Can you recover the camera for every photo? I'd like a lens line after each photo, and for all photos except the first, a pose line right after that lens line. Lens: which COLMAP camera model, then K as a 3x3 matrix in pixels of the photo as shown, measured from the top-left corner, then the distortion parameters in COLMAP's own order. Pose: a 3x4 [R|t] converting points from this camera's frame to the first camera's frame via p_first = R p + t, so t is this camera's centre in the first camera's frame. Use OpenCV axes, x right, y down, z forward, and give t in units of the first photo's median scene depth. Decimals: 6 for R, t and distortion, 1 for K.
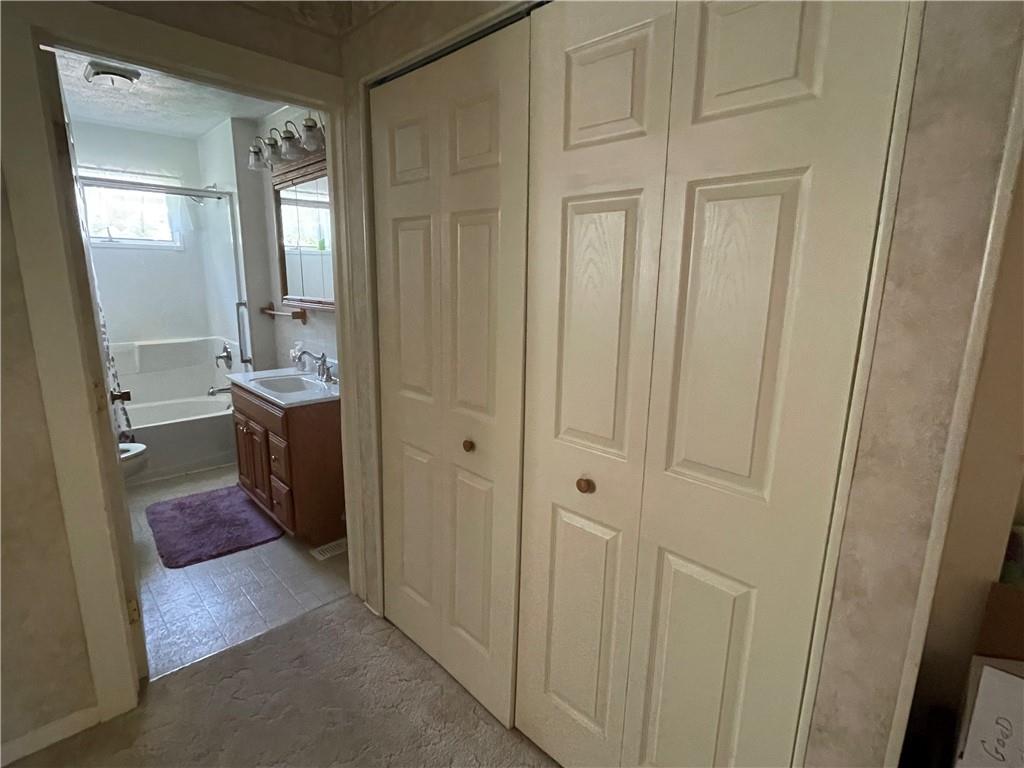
lens RADIAL K [[519.3, 0, 511.5], [0, 519.3, 381.7], [0, 0, 1]] dist [-0.001010, -0.000098]
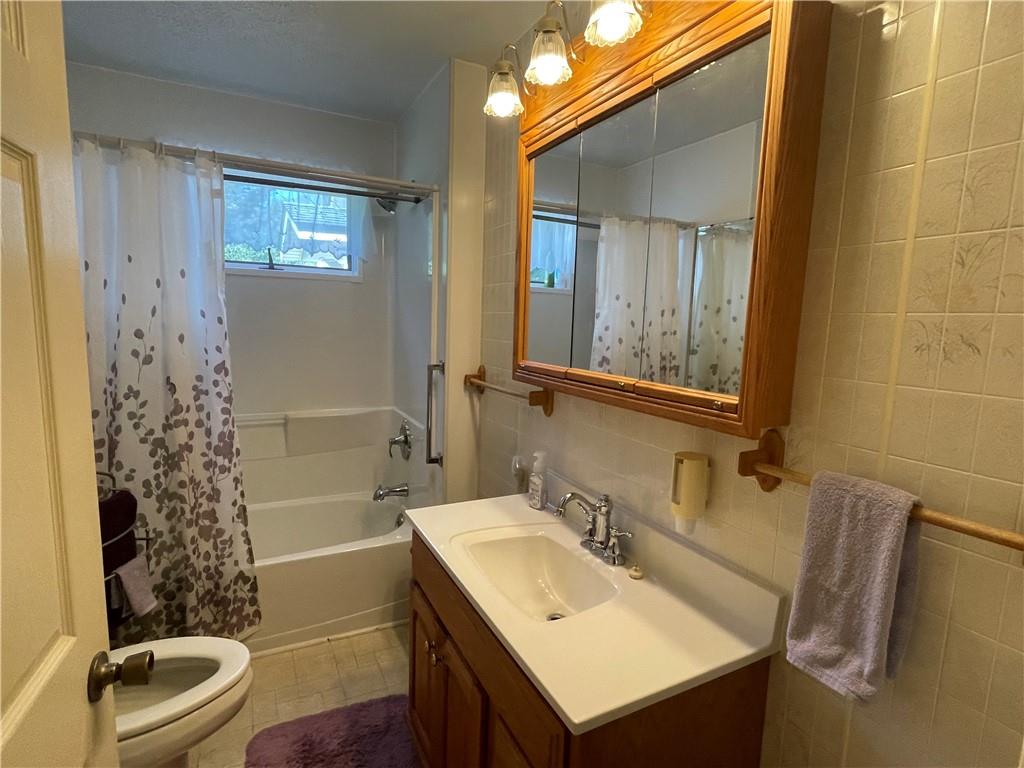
lens RADIAL K [[519.3, 0, 512.1], [0, 519.3, 385.6], [0, 0, 1]] dist [-0.001010, -0.000098]
pose [[0.958199, 0.053850, -0.280991, -0.259077], [-0.076915, 0.994456, -0.071703, -0.089784], [0.275572, 0.090318, 0.957028, 0.439932]]
